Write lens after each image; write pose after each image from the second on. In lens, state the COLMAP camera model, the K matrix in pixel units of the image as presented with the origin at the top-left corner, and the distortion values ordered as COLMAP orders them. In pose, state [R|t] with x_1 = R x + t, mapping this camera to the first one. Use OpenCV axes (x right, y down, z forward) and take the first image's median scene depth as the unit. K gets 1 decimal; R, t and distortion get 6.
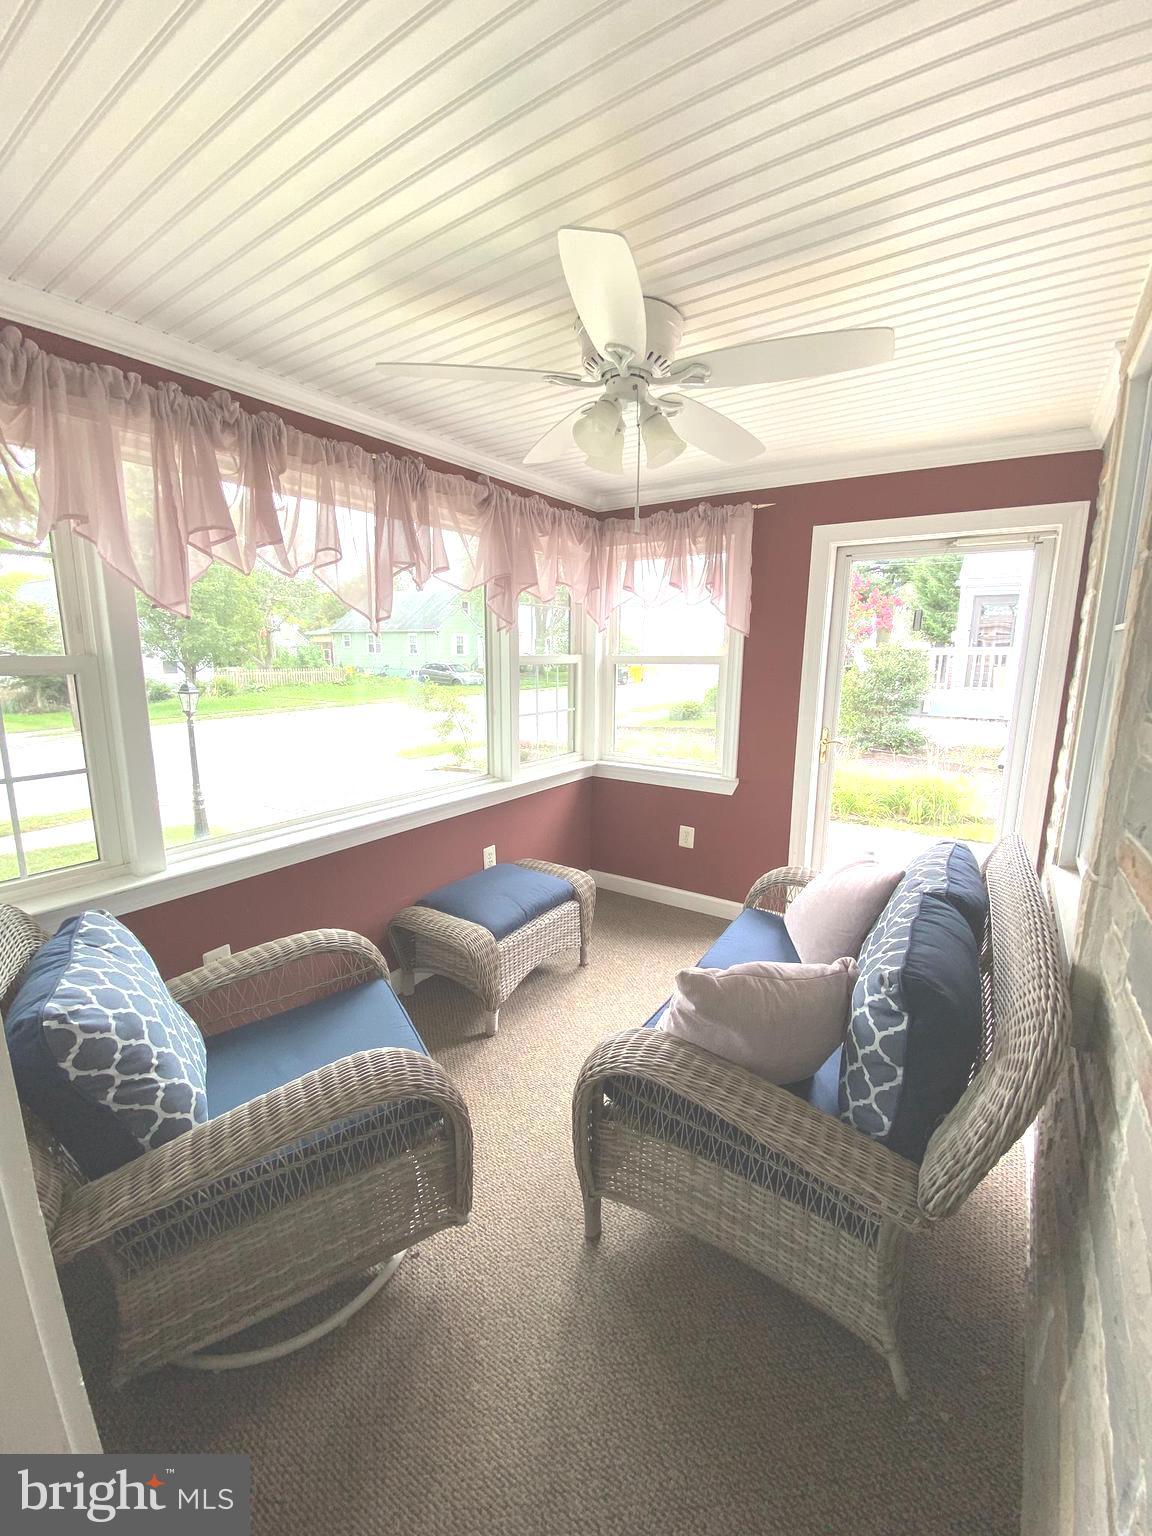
lens RADIAL K [[617.5, 0, 576.8], [0, 617.5, 761.9], [0, 0, 1]] dist [-0.004213, -0.009033]
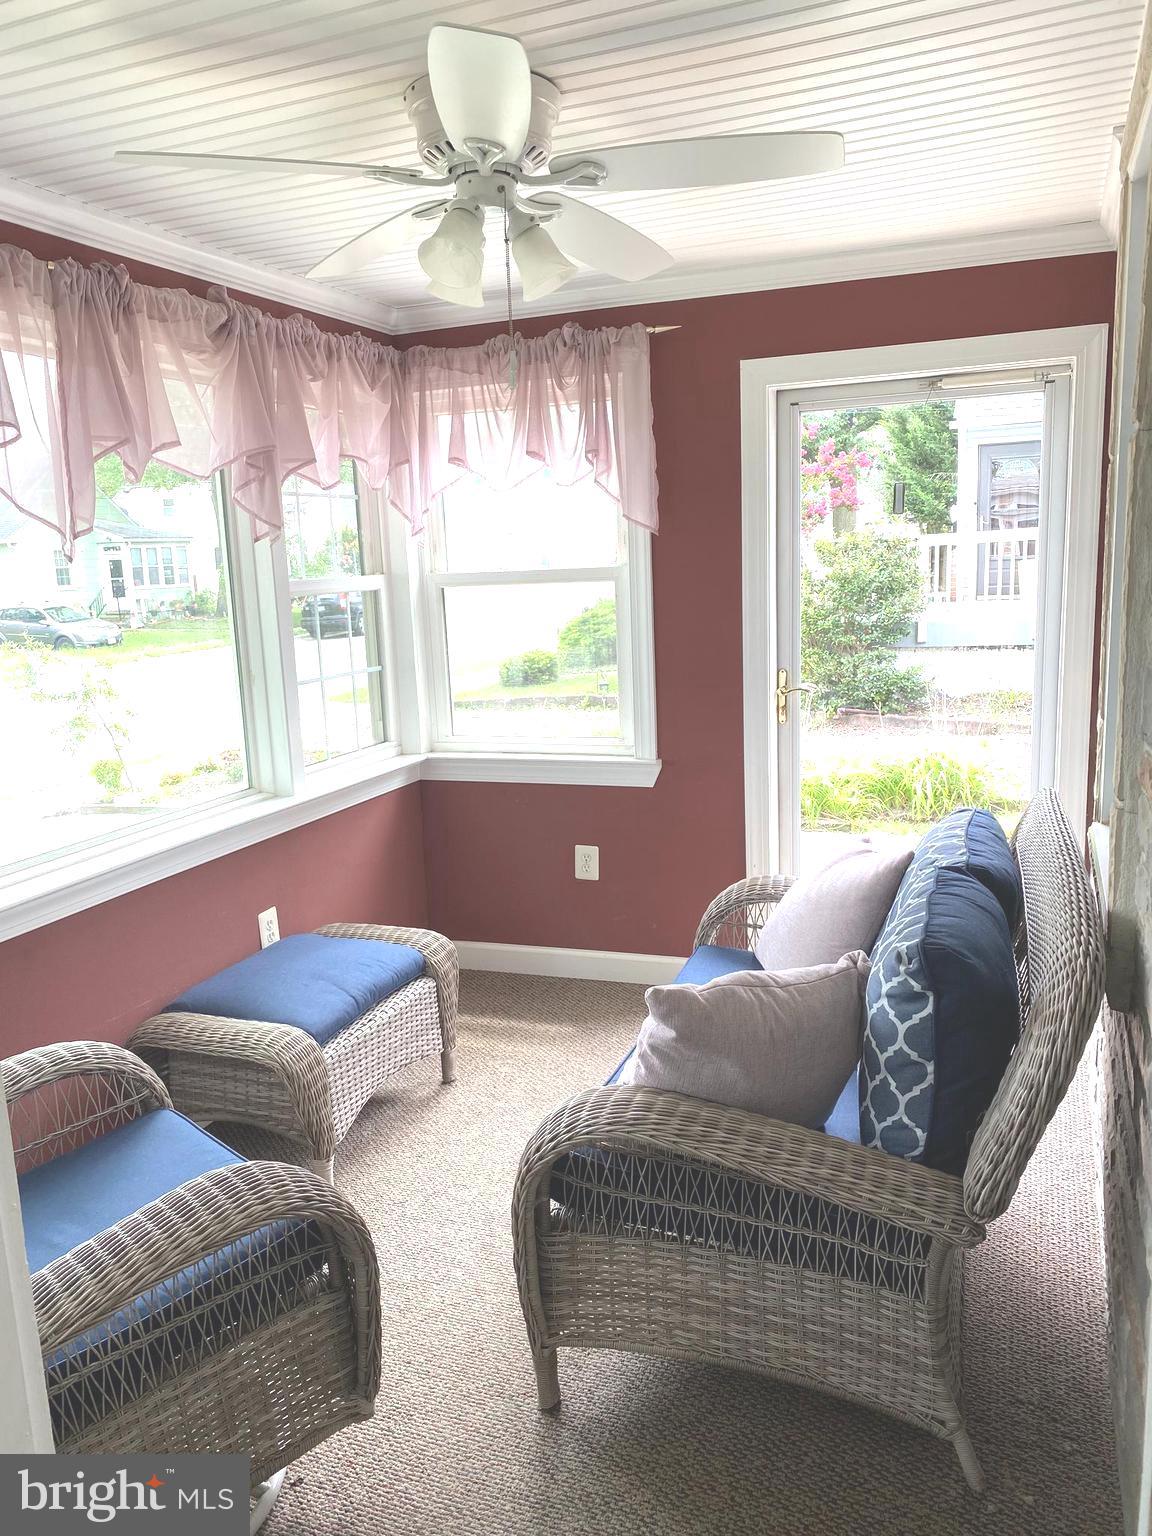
lens RADIAL K [[1170.2, 0, 567.2], [0, 1170.2, 770.9], [0, 0, 1]] dist [-0.006055, -0.016037]
pose [[0.973577, -0.087333, 0.211001, -0.126736], [0.087838, 0.996110, 0.006995, 0.034315], [-0.210791, 0.011724, 0.977461, -0.224449]]
